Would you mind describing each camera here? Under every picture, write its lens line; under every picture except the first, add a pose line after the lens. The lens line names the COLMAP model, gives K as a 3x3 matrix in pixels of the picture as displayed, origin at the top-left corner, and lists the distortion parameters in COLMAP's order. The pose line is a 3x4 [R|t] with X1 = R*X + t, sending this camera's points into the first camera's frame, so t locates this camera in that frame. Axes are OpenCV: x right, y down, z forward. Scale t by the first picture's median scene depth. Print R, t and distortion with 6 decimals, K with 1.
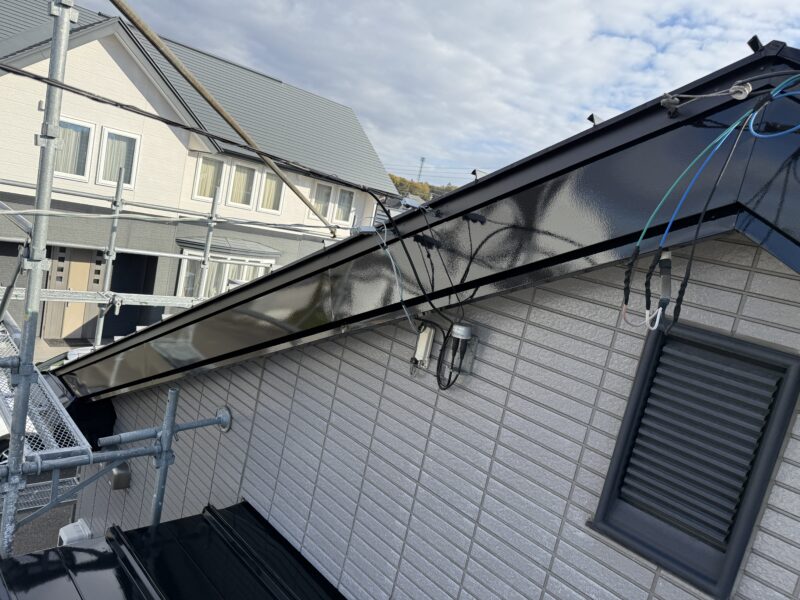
lens RADIAL K [[551.8, 0, 400.0], [0, 551.8, 300.0], [0, 0, 1]] dist [0.072220, -0.098937]
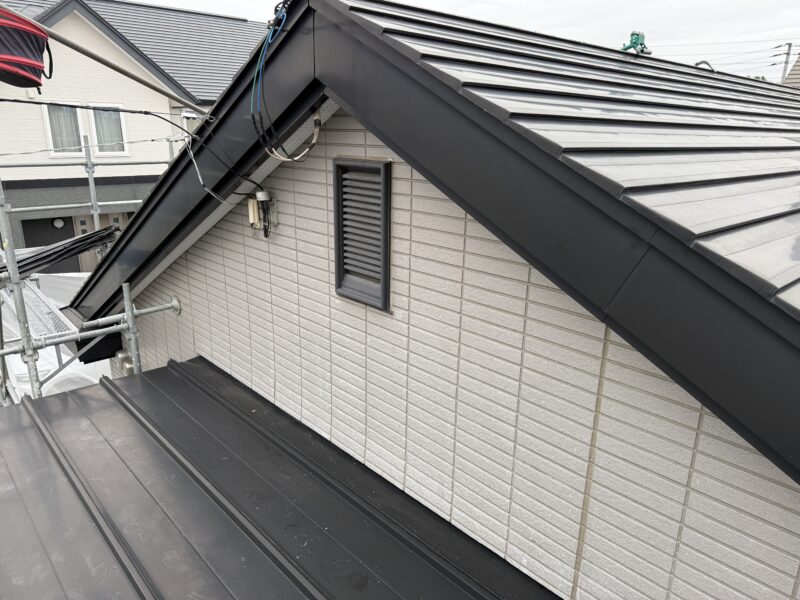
lens RADIAL K [[551.8, 0, 400.0], [0, 551.8, 300.0], [0, 0, 1]] dist [0.072220, -0.098937]
pose [[0.981239, -0.172240, -0.086619, 0.479487], [0.182238, 0.975257, 0.125150, 0.181757], [0.062920, -0.138587, 0.988349, -0.444587]]
